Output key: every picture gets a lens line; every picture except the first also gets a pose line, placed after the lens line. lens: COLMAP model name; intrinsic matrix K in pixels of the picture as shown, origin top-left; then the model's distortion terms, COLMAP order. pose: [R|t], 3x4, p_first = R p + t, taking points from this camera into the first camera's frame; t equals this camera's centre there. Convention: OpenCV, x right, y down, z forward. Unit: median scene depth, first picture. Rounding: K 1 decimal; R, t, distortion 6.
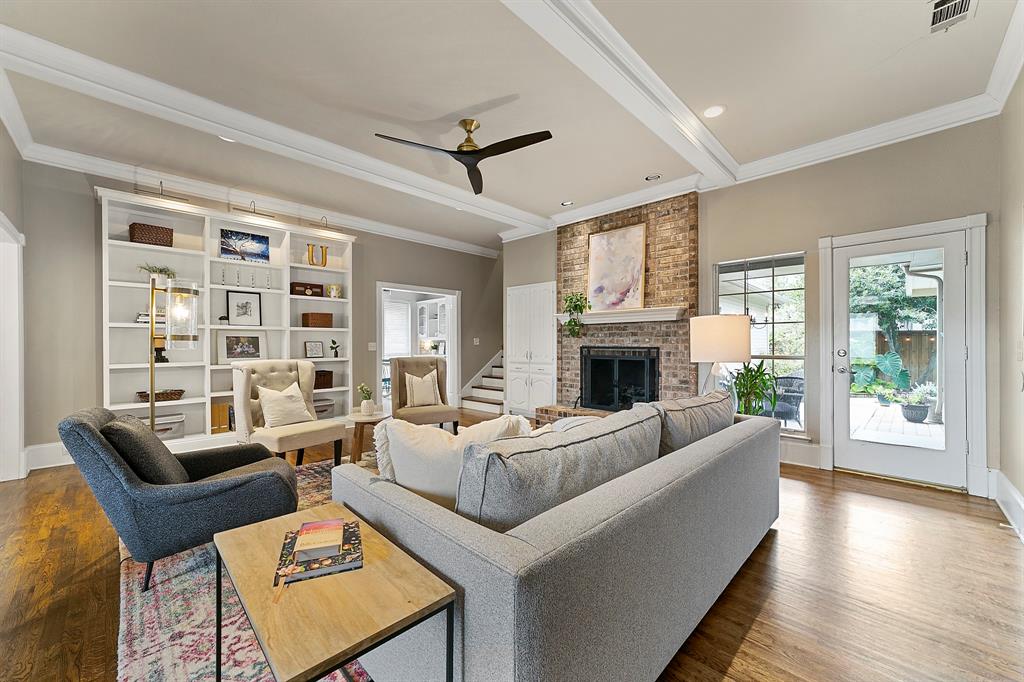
lens RADIAL K [[394.8, 0, 514.5], [0, 394.8, 343.7], [0, 0, 1]] dist [-0.000704, 0.002002]
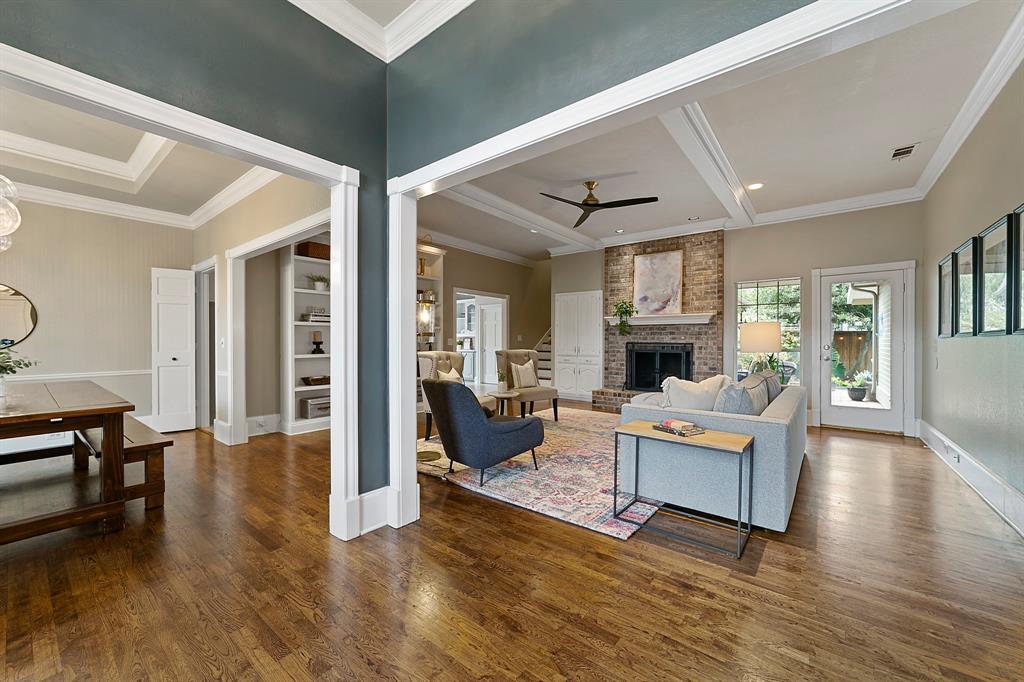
lens RADIAL K [[394.8, 0, 513.2], [0, 394.8, 341.0], [0, 0, 1]] dist [-0.000704, 0.002002]
pose [[0.994103, 0.005027, 0.108328, -0.359452], [-0.005277, 0.999984, 0.002029, 0.001791], [-0.108316, -0.002588, 0.994113, -0.248435]]
